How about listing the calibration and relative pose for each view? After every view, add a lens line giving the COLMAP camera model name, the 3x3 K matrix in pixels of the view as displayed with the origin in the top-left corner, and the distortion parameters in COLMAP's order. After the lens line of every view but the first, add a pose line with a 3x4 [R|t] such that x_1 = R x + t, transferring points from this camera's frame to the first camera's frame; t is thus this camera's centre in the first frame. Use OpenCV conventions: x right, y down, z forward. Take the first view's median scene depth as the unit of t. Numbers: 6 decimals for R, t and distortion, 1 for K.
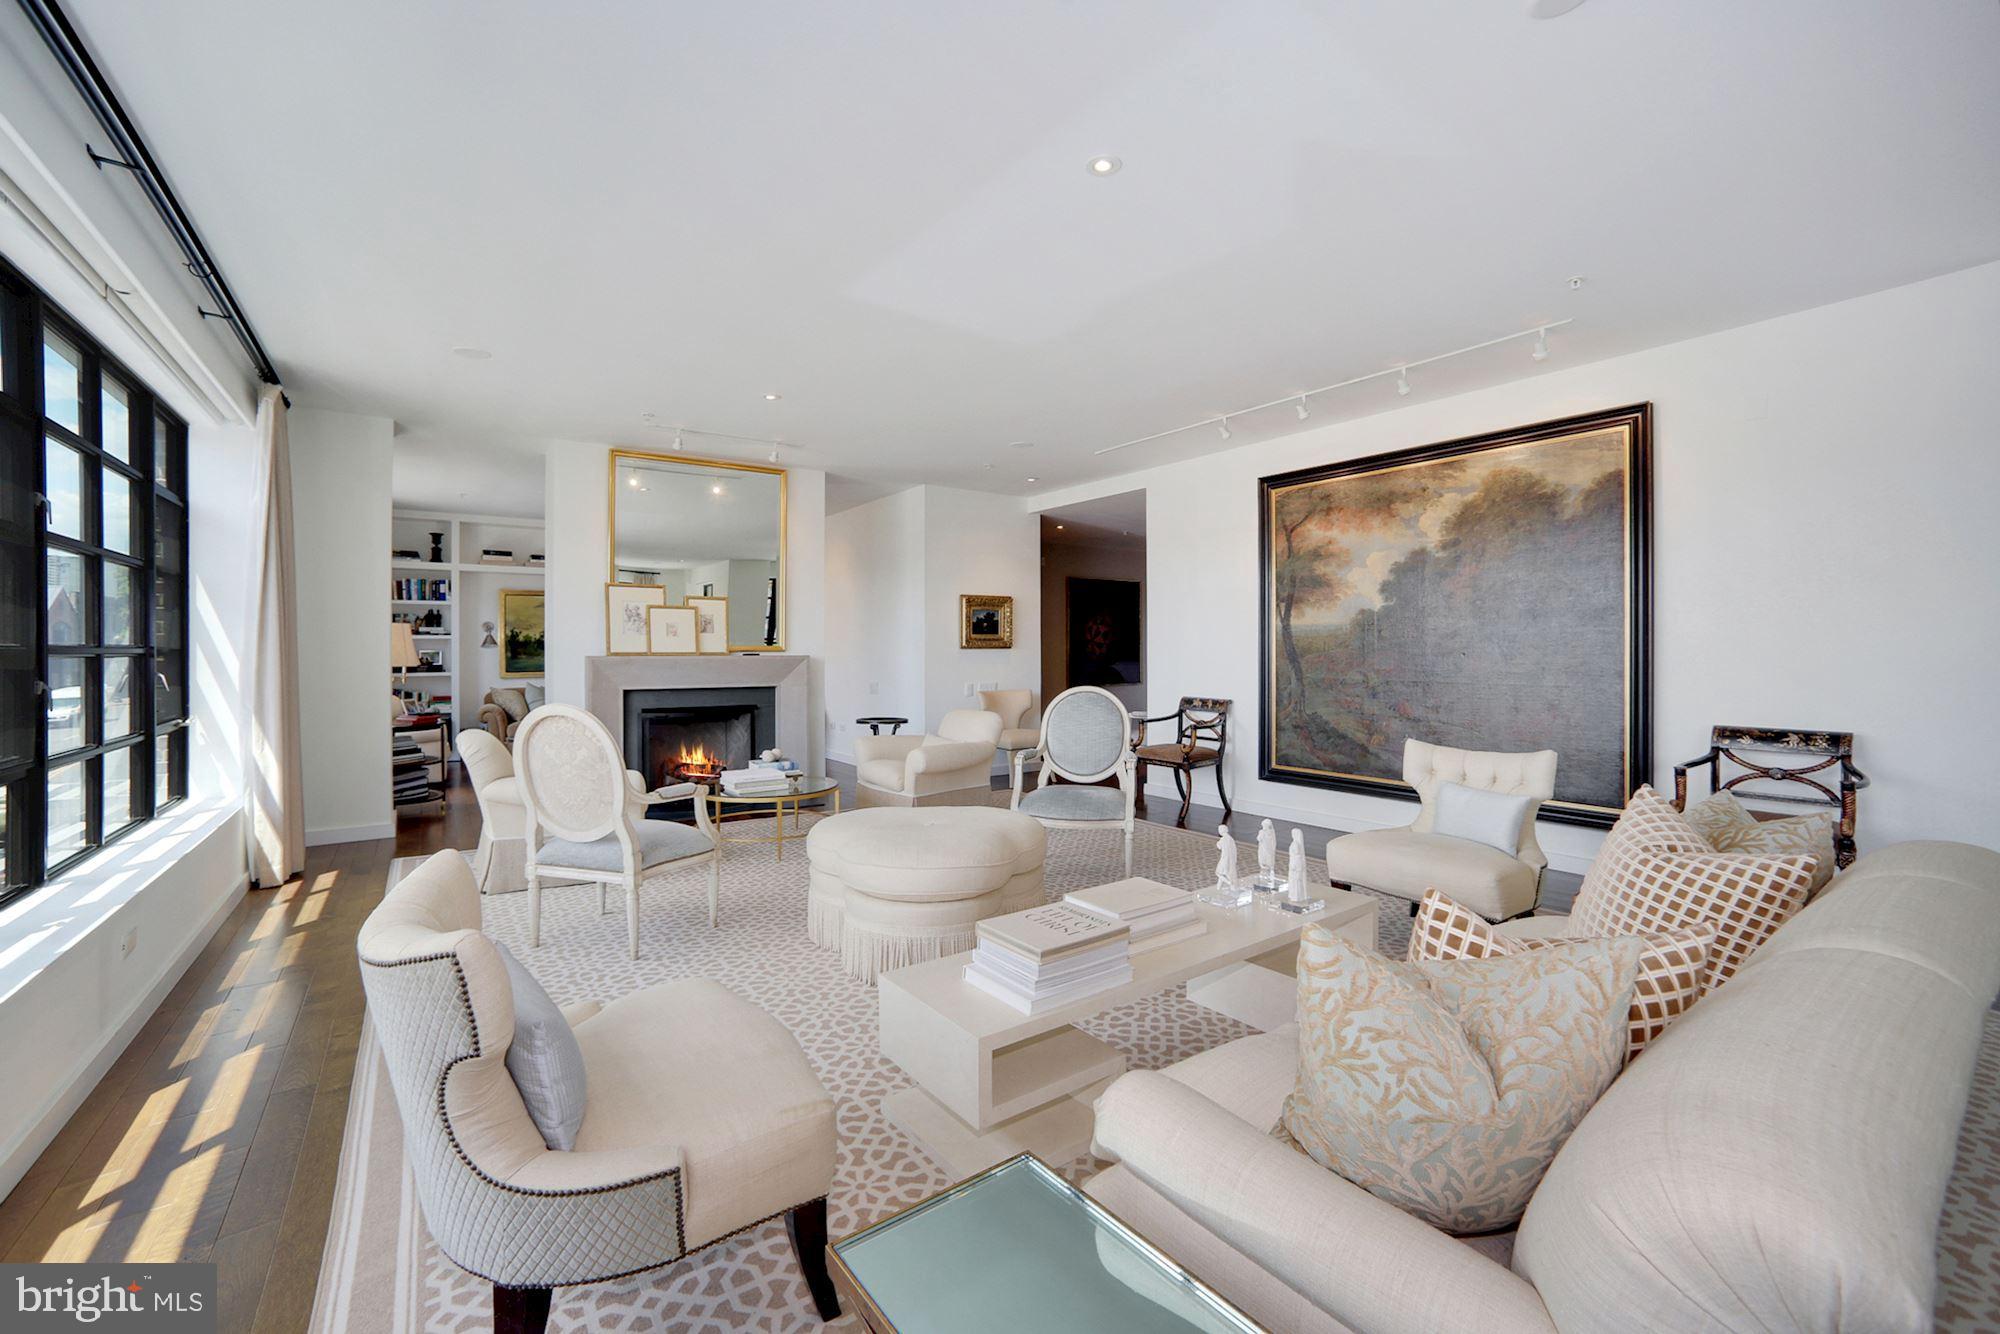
lens RADIAL K [[811.0, 0, 993.8], [0, 811.0, 653.8], [0, 0, 1]] dist [-0.051829, 0.031781]
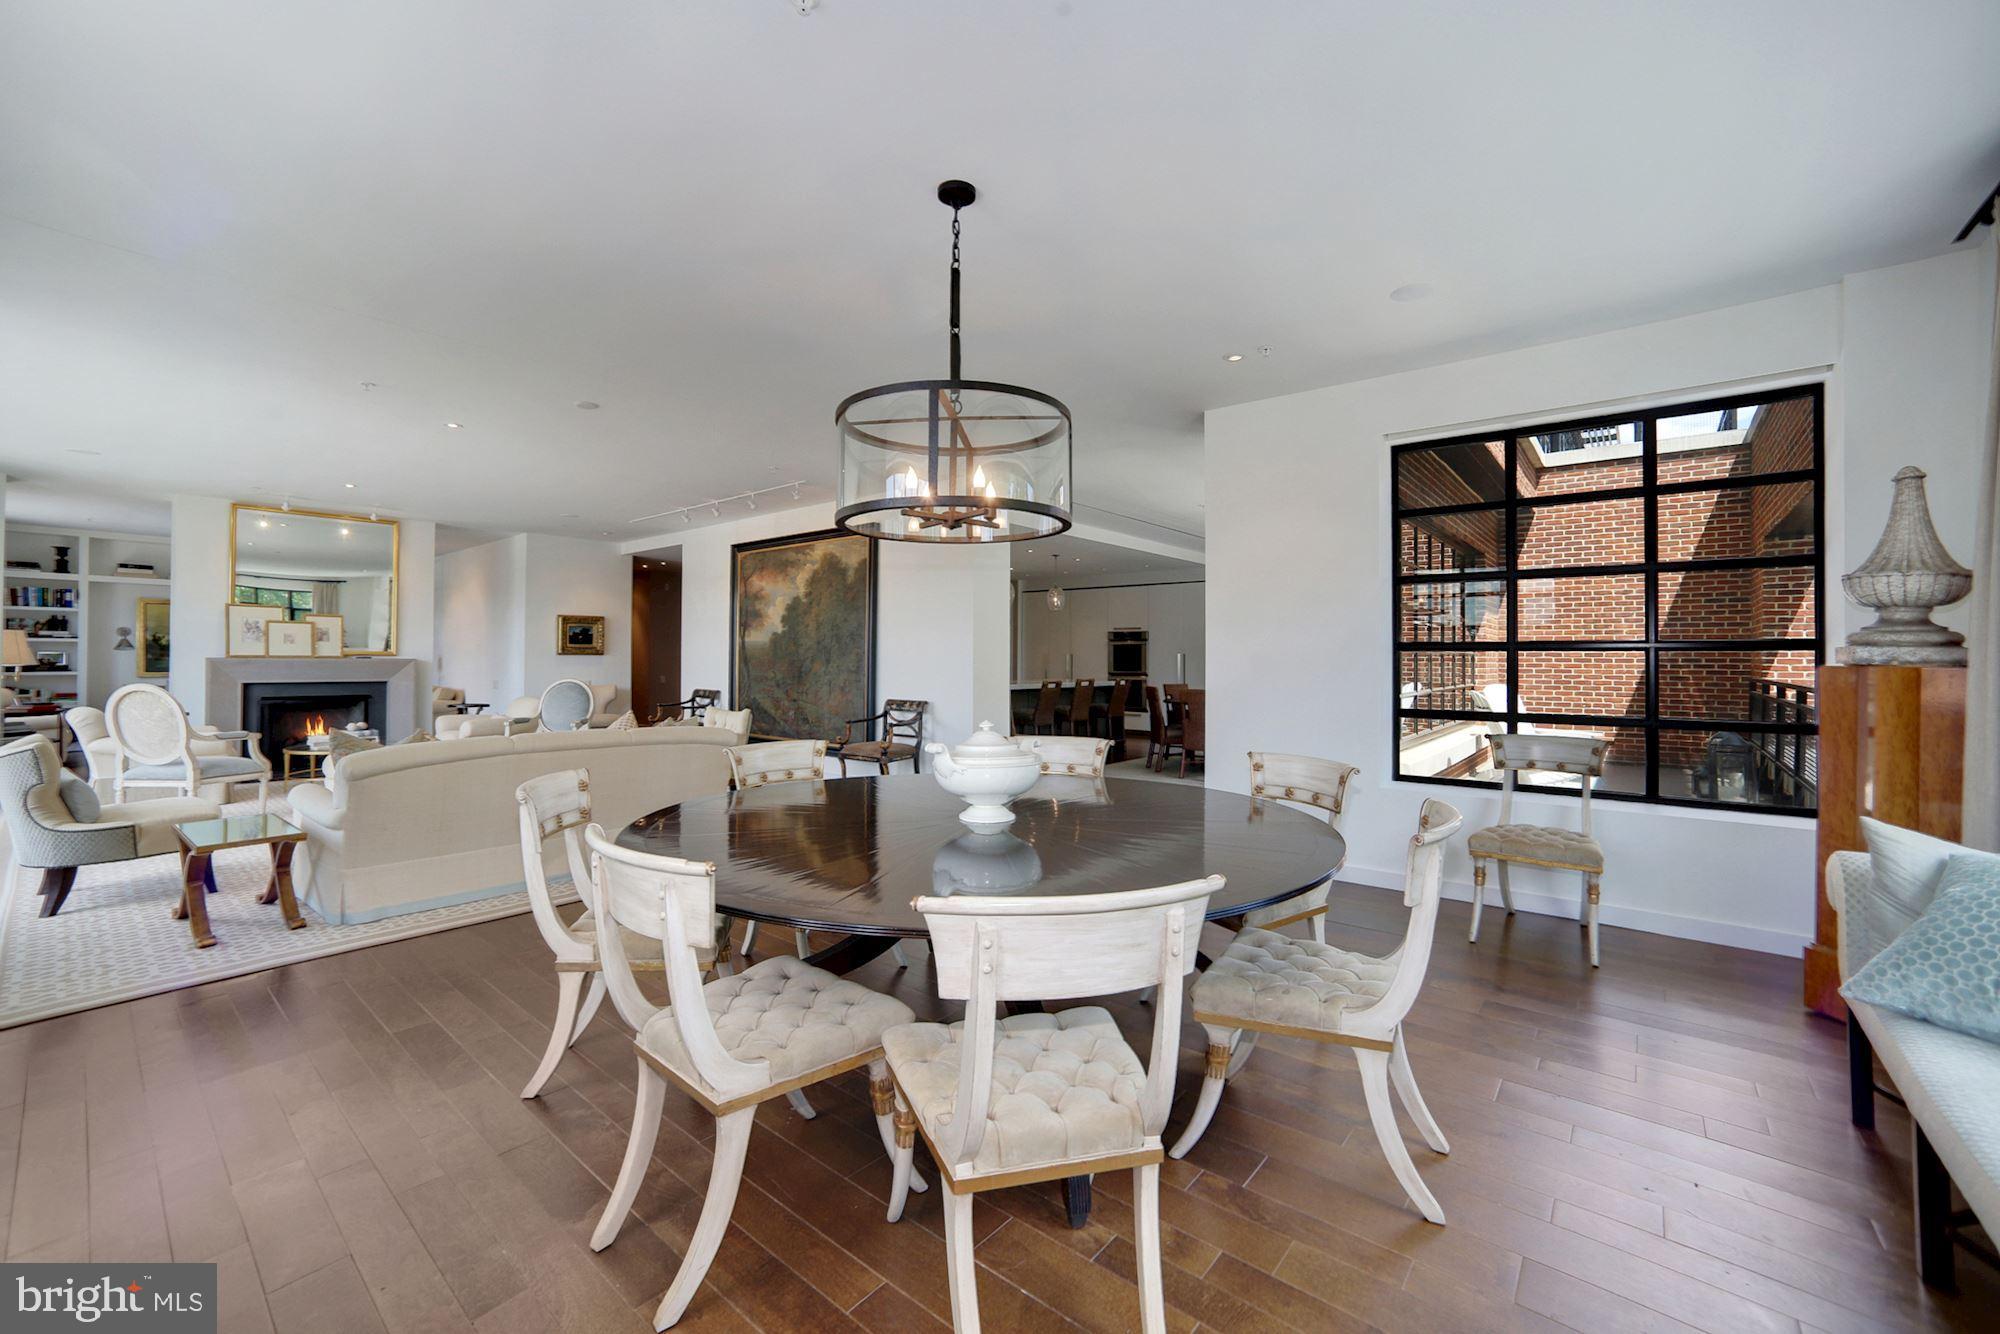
lens RADIAL K [[811.0, 0, 993.8], [0, 811.0, 653.8], [0, 0, 1]] dist [-0.051829, 0.031781]
pose [[0.970941, 0.009462, 0.239131, 0.343245], [-0.007246, 0.999922, -0.010143, 0.000234], [-0.239208, 0.008115, 0.970934, -0.458449]]
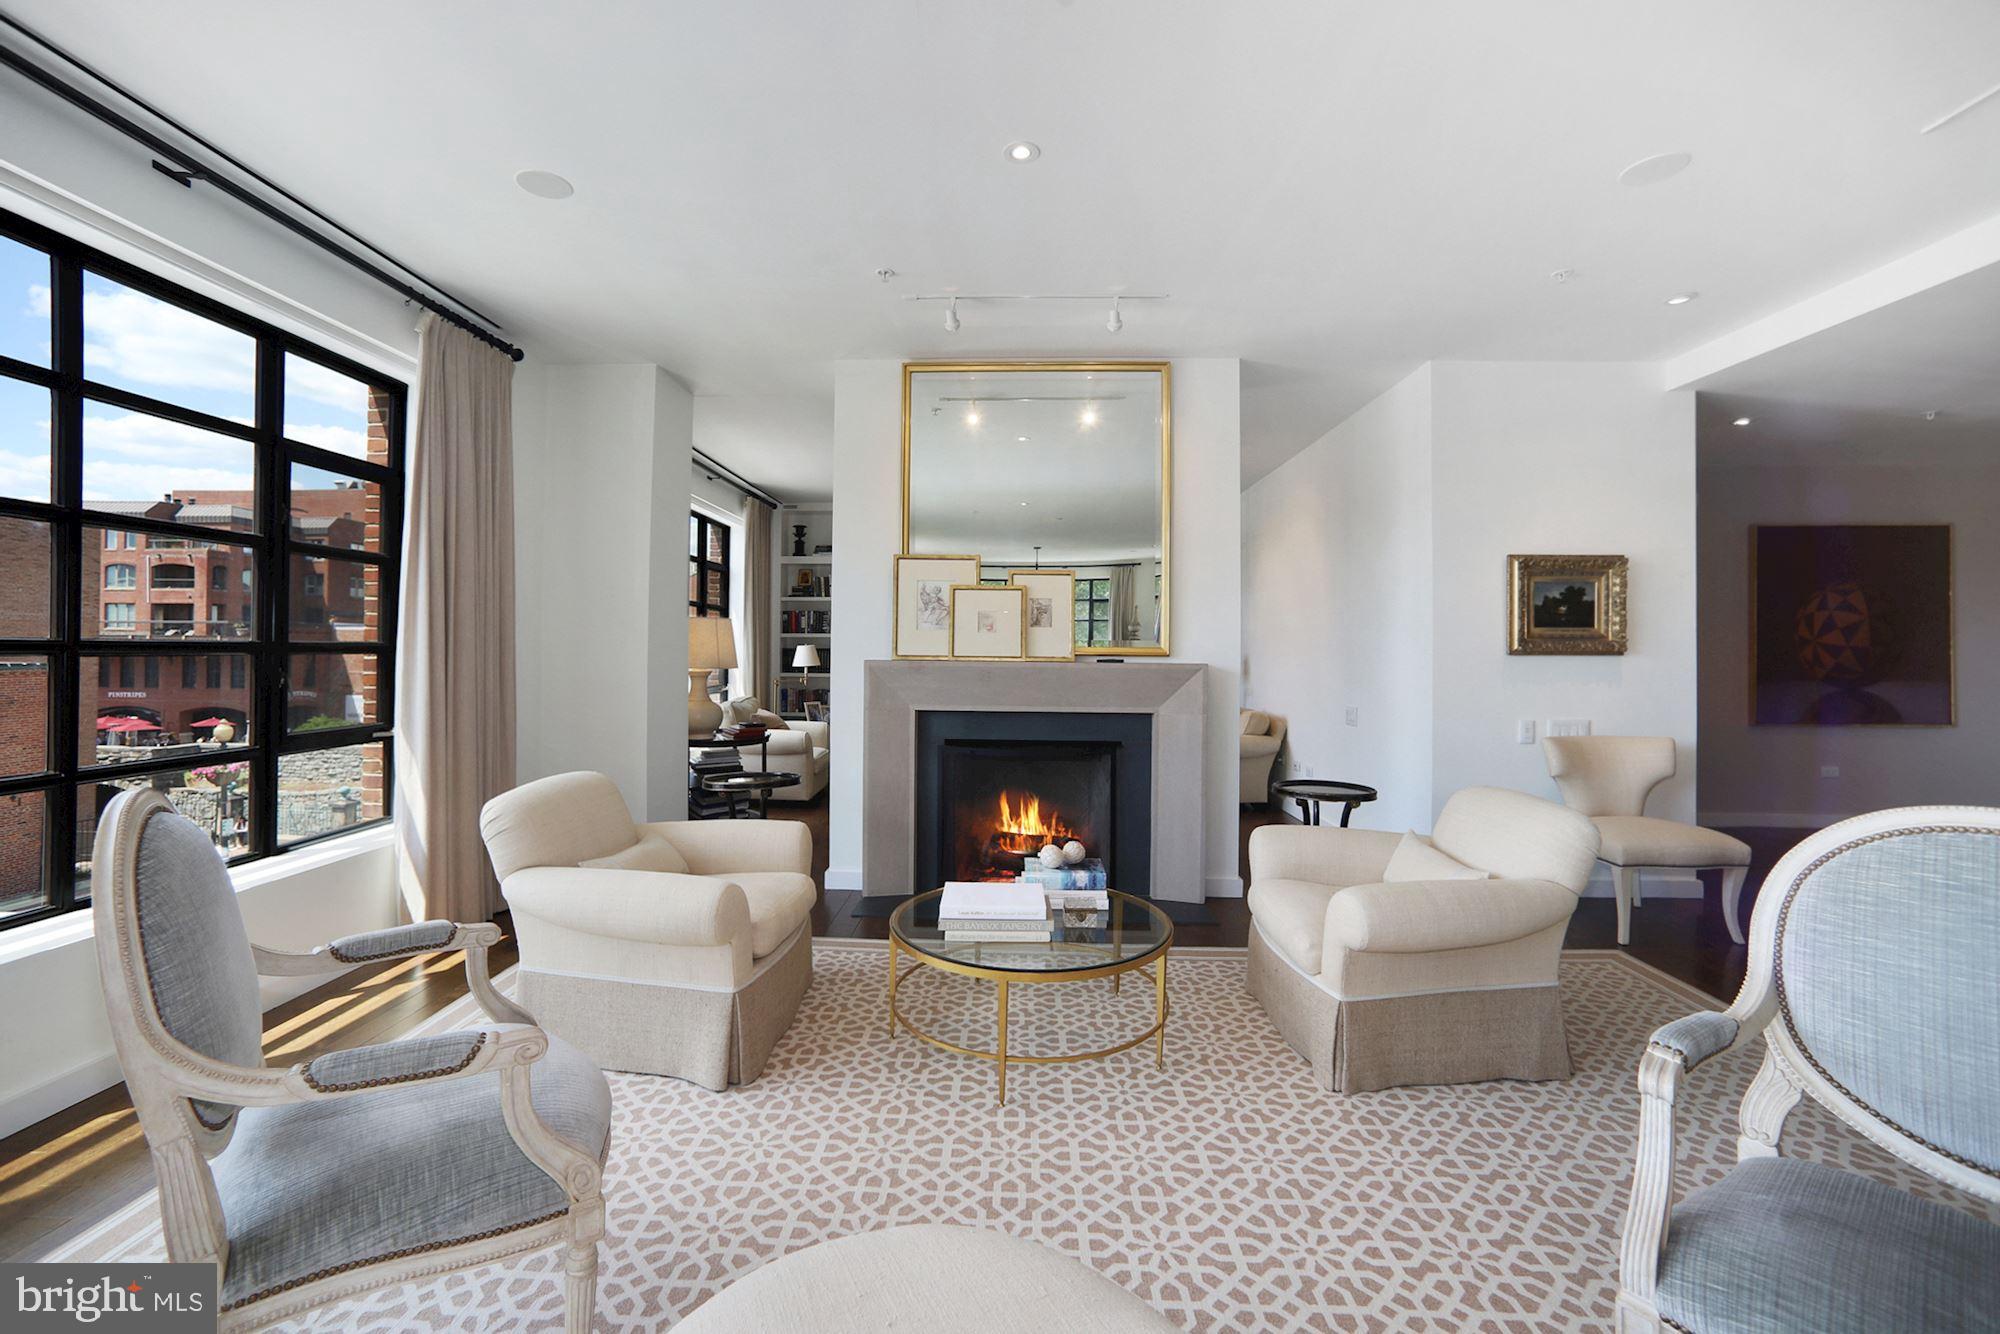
lens RADIAL K [[792.1, 0, 1031.4], [0, 792.1, 635.6], [0, 0, 1]] dist [-0.031036, 0.000098]
pose [[0.807593, -0.008389, -0.589680, 0.009504], [-0.012307, 0.999441, -0.031074, 0.000838], [0.589611, 0.032352, 0.807039, 0.402438]]
